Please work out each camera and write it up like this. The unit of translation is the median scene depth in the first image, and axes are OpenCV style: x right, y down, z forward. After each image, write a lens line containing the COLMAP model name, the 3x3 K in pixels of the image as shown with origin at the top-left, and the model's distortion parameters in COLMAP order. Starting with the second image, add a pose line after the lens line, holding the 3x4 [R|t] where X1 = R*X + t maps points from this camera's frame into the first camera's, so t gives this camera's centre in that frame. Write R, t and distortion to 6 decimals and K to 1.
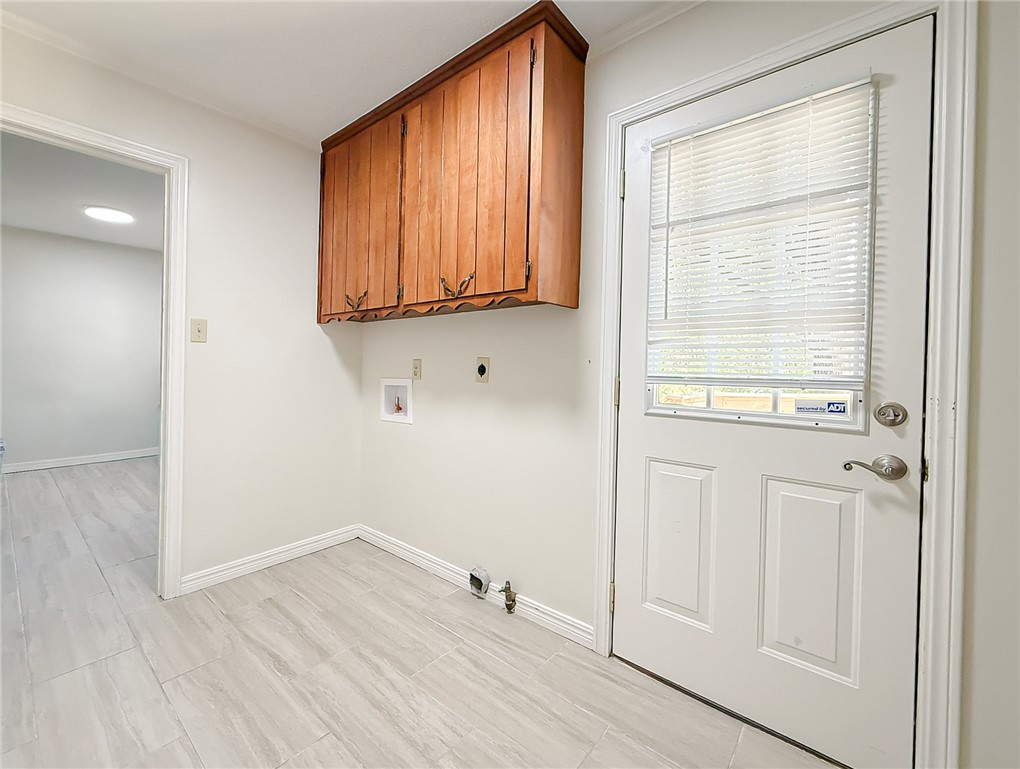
lens RADIAL K [[424.4, 0, 509.1], [0, 424.4, 376.0], [0, 0, 1]] dist [0.000830, 0.000339]
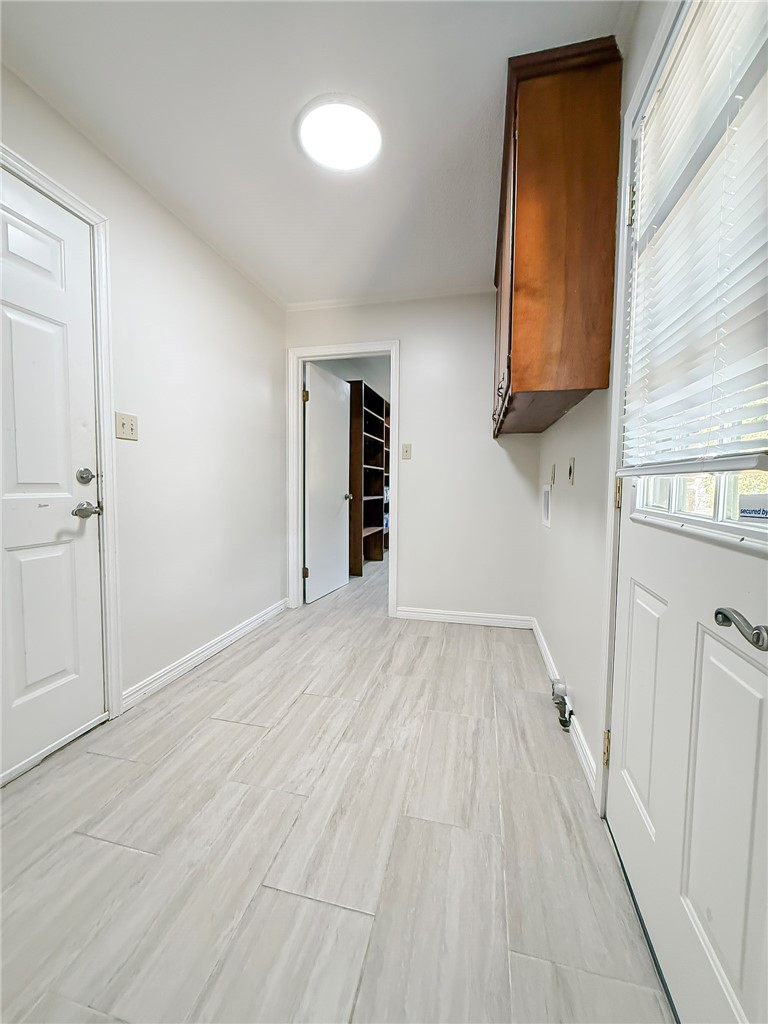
lens RADIAL K [[414.8, 0, 384.9], [0, 414.8, 513.6], [0, 0, 1]] dist [0.000113, -0.000011]
pose [[0.477250, 0.055136, -0.877036, 0.714163], [-0.012630, 0.998357, 0.055889, 0.042653], [0.878677, -0.015596, 0.477162, 0.270940]]
